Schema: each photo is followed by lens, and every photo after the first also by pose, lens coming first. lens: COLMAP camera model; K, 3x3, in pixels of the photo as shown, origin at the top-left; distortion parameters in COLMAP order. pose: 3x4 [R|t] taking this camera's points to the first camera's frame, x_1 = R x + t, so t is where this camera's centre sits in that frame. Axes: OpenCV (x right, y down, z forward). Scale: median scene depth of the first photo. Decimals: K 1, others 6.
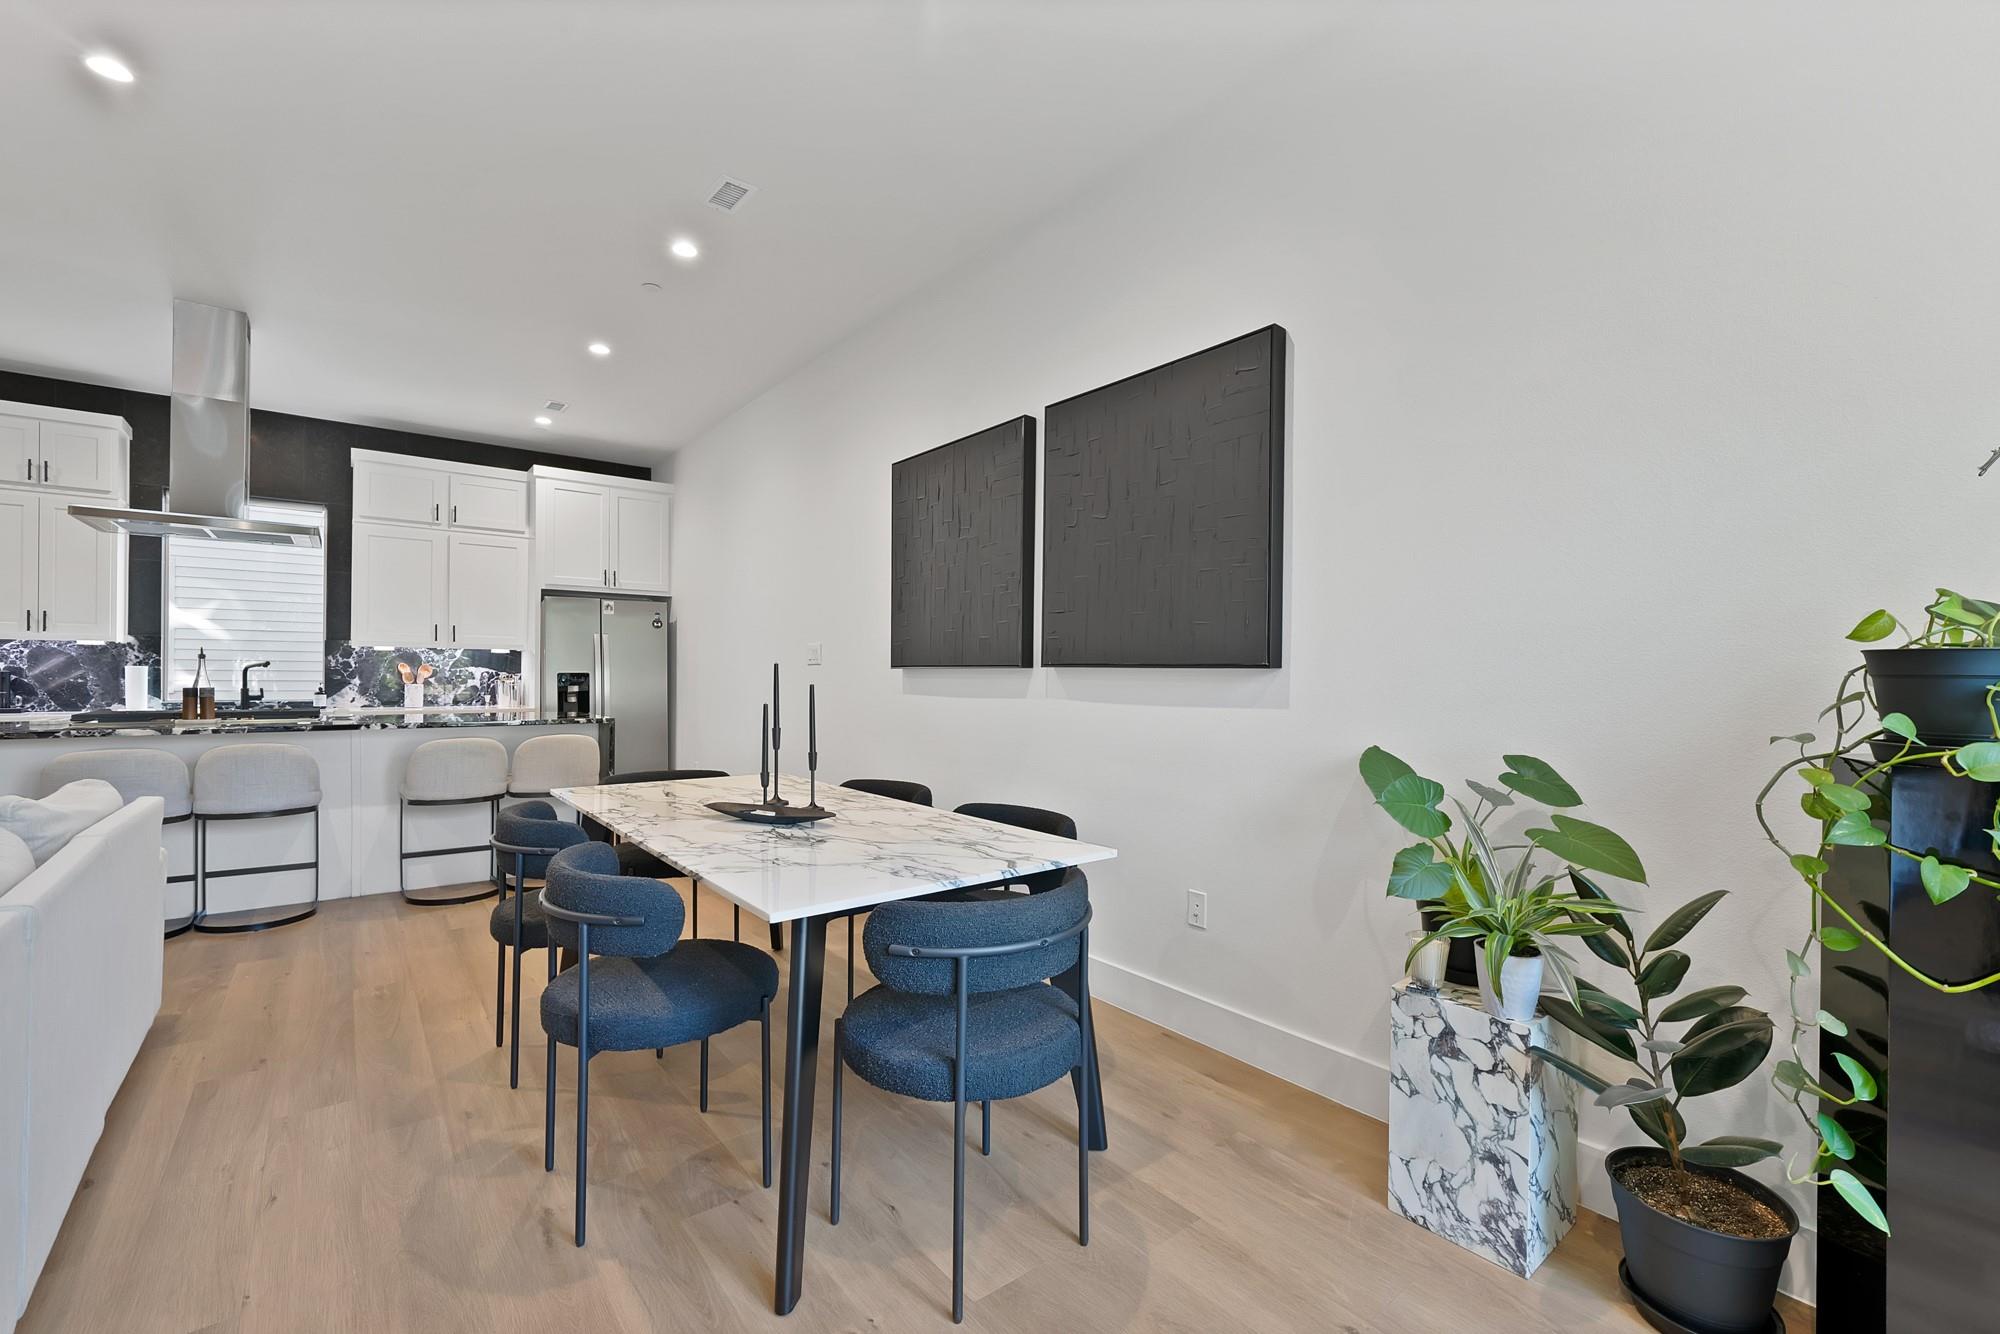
lens RADIAL K [[842.9, 0, 993.0], [0, 842.9, 672.2], [0, 0, 1]] dist [-0.016440, 0.008664]
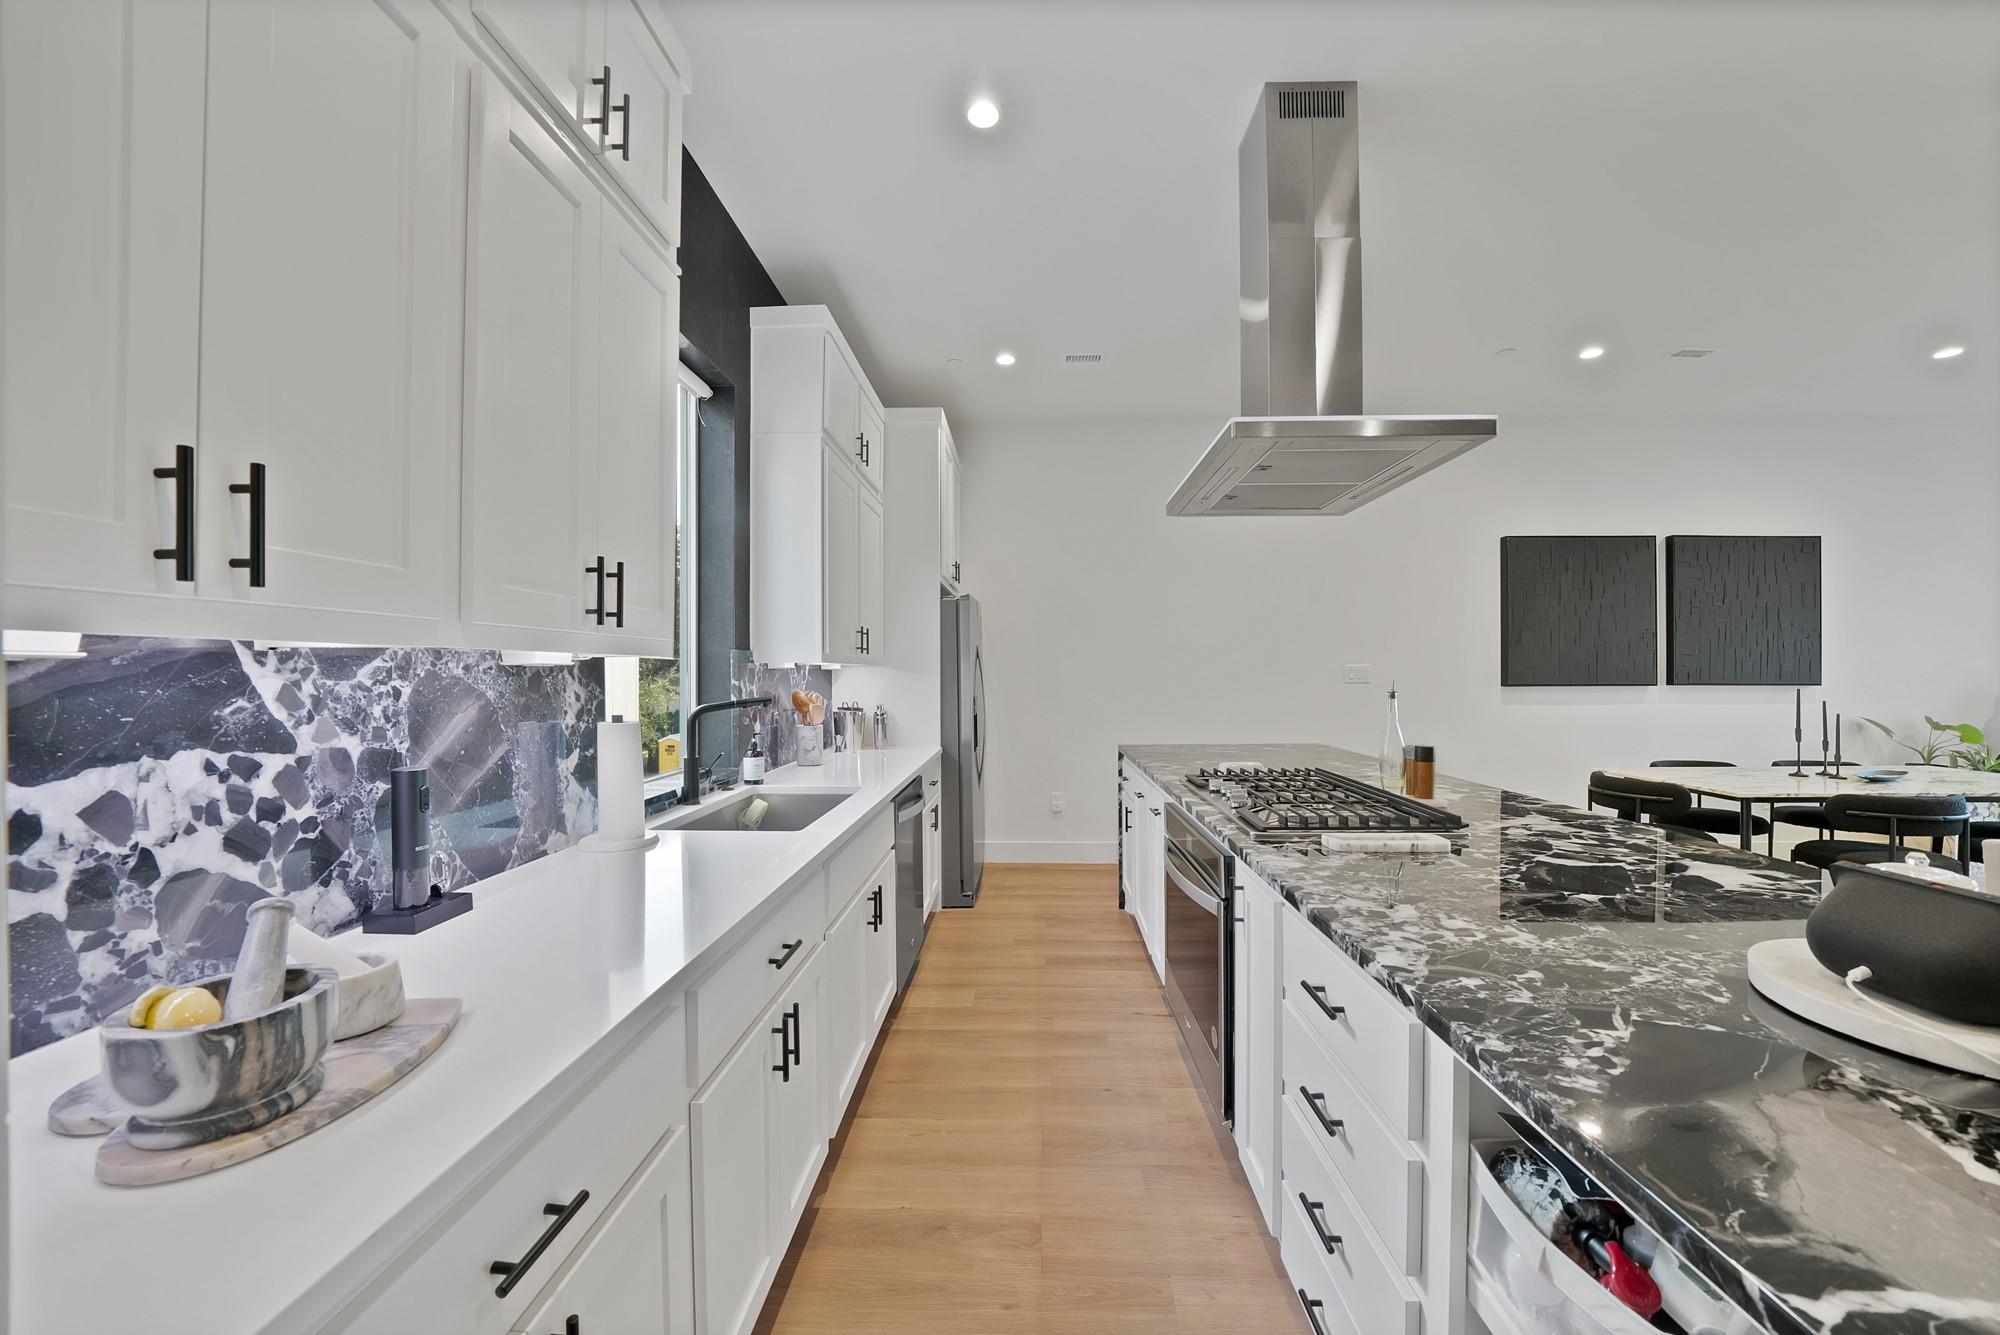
lens RADIAL K [[723.0, 0, 1014.2], [0, 723.0, 668.4], [0, 0, 1]] dist [-0.022090, 0.000002]
pose [[0.631063, -0.005182, 0.775714, -2.878485], [0.006483, 0.999978, 0.001406, -0.075168], [-0.775704, 0.004142, 0.631083, 1.661248]]
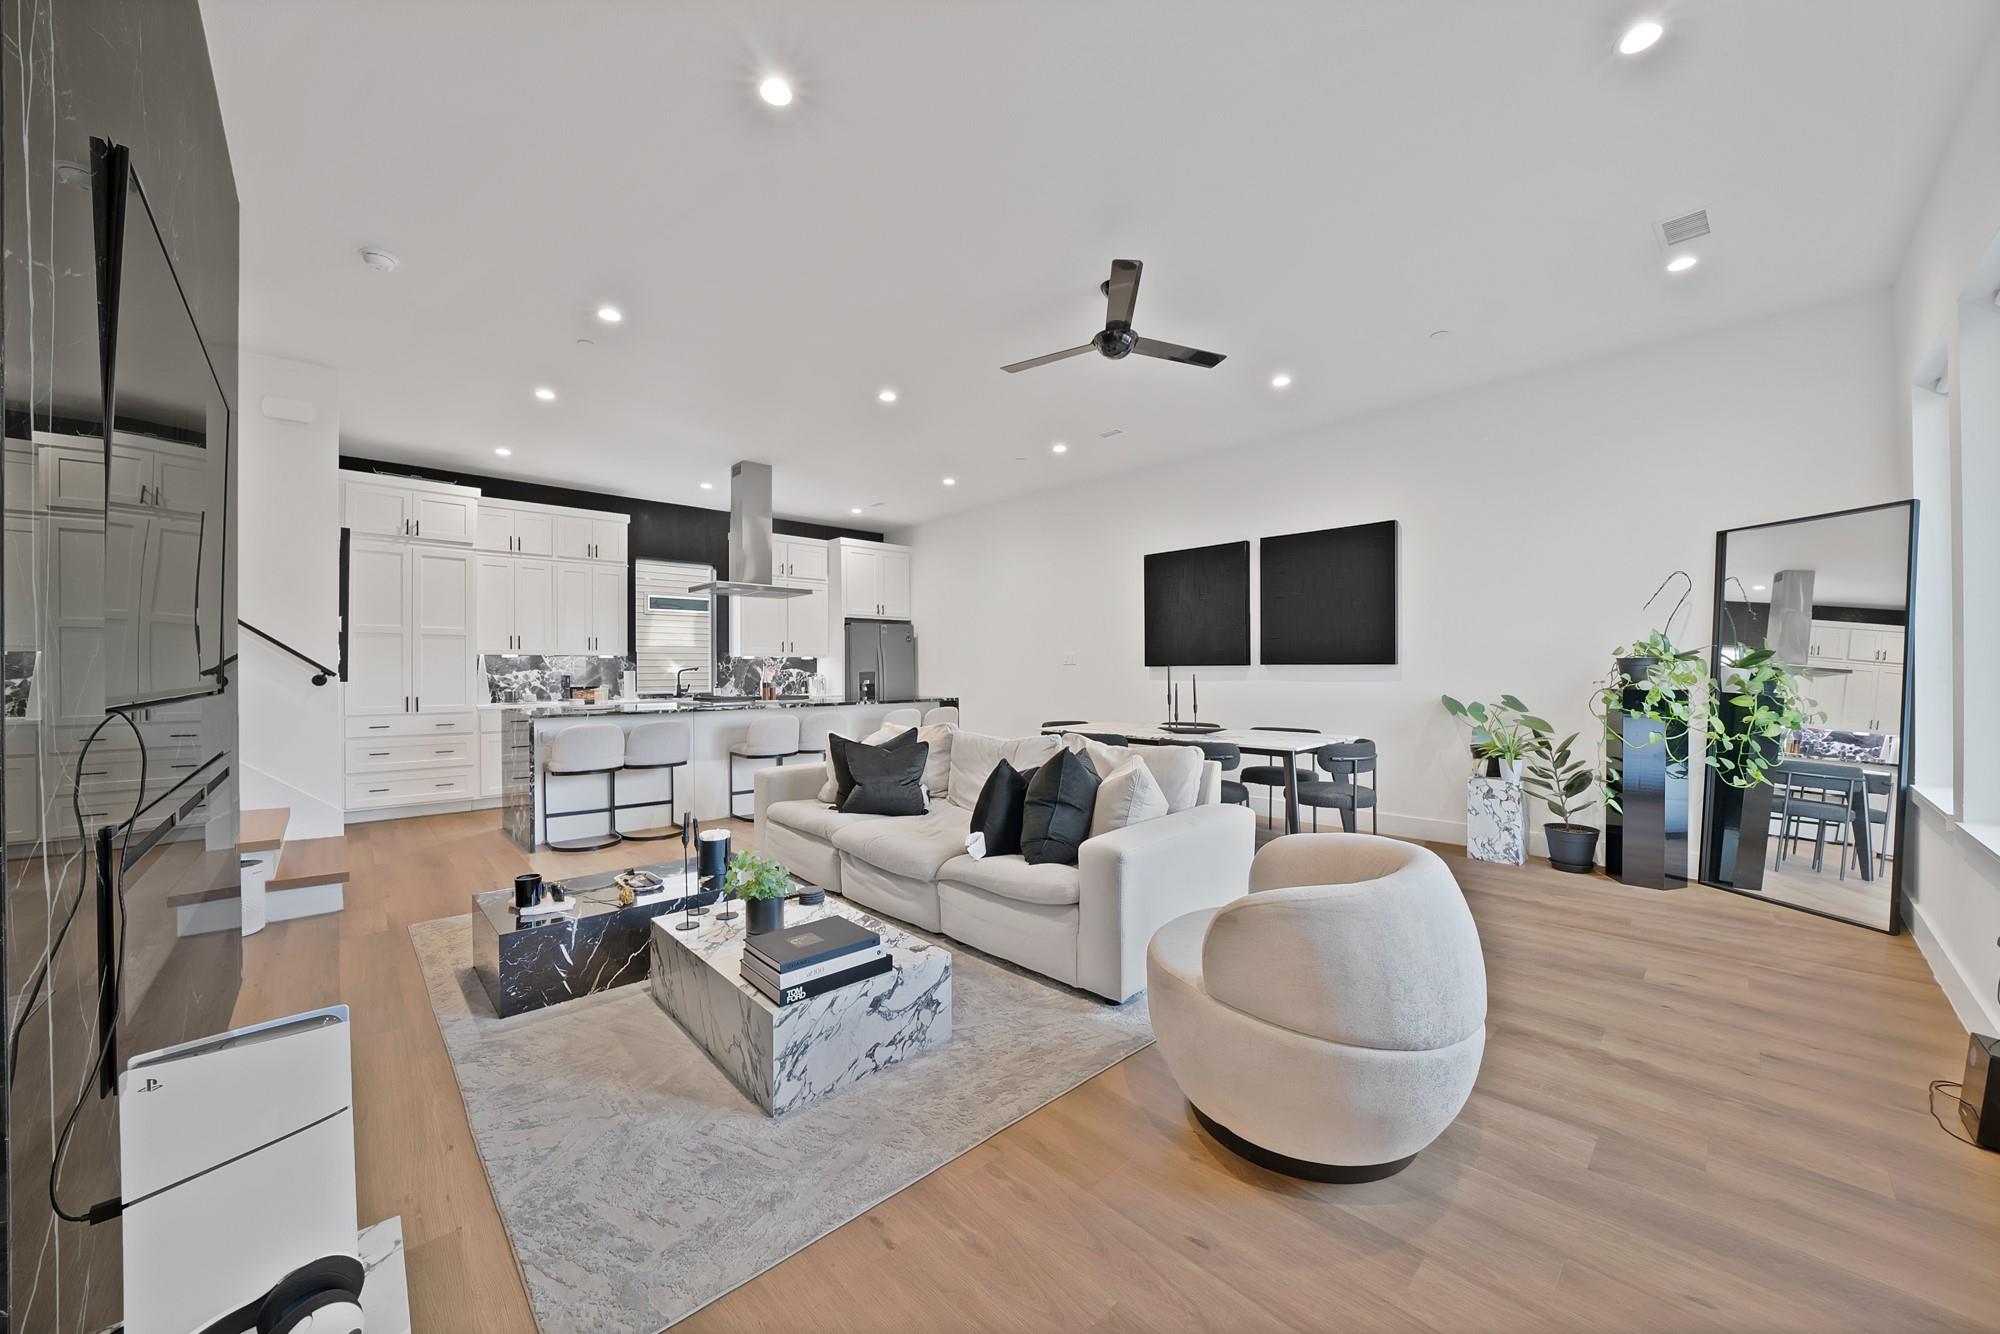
lens RADIAL K [[723.0, 0, 1014.2], [0, 723.0, 667.9], [0, 0, 1]] dist [-0.022090, 0.000002]
pose [[0.994699, -0.013645, 0.101922, -1.091144], [0.013510, 0.999907, 0.002015, -0.015167], [-0.101940, -0.000627, 0.994790, -1.051858]]
